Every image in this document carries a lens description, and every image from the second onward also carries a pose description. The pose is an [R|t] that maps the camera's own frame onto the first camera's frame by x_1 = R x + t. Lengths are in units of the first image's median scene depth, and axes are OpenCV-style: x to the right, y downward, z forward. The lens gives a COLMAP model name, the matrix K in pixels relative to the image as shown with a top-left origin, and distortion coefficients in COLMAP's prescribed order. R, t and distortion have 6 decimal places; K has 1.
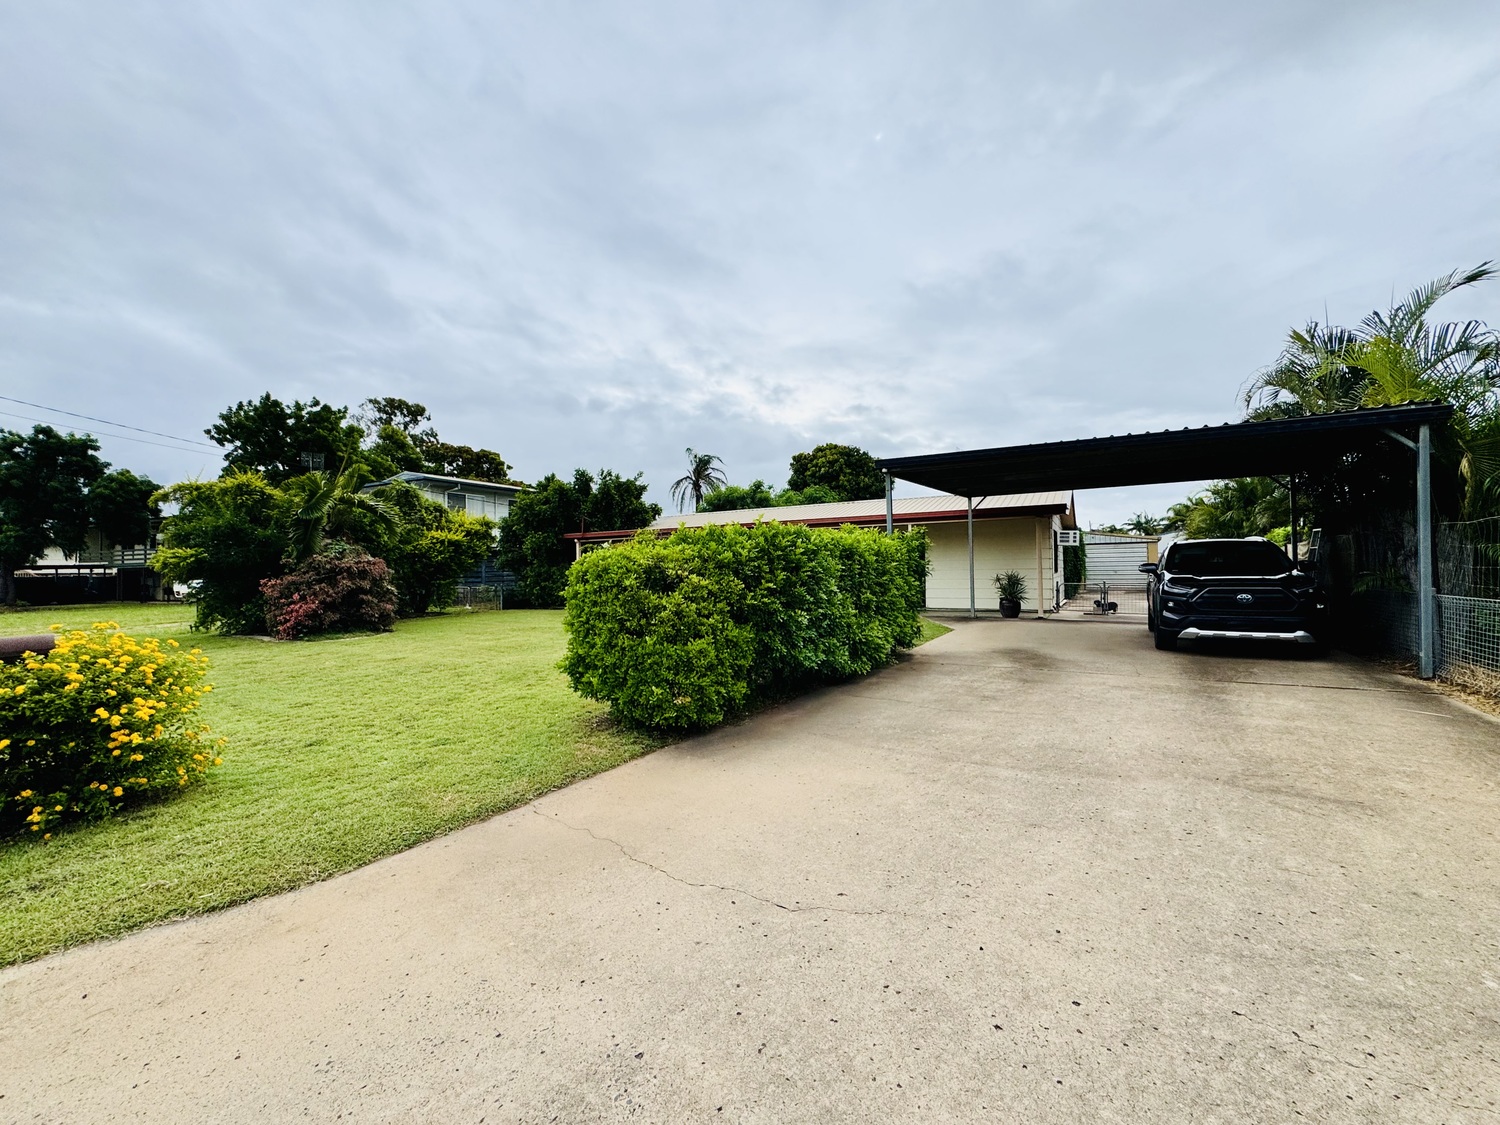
lens RADIAL K [[613.6, 0, 744.3], [0, 613.6, 559.5], [0, 0, 1]] dist [-0.002404, 0.000013]
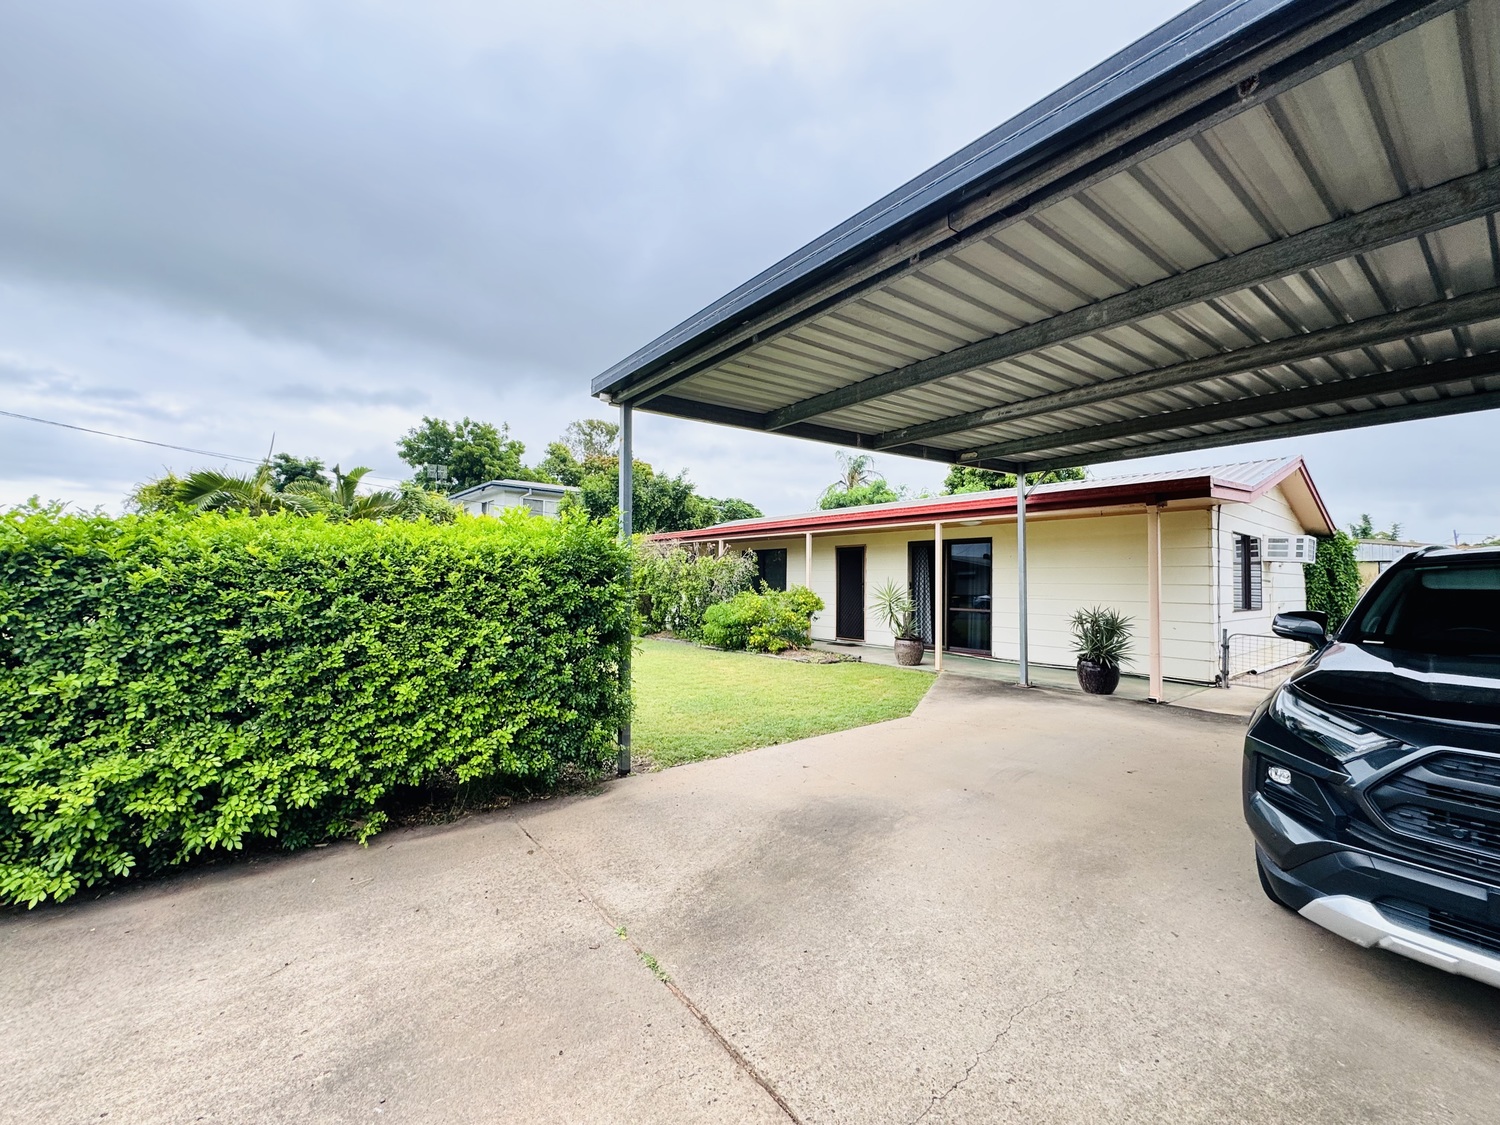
lens RADIAL K [[613.6, 0, 744.3], [0, 613.6, 559.5], [0, 0, 1]] dist [-0.002404, 0.000013]
pose [[0.943152, 0.015229, -0.332012, 0.206937], [-0.022356, 0.999594, -0.017658, -0.004102], [0.331608, 0.024077, 0.943110, 0.246278]]
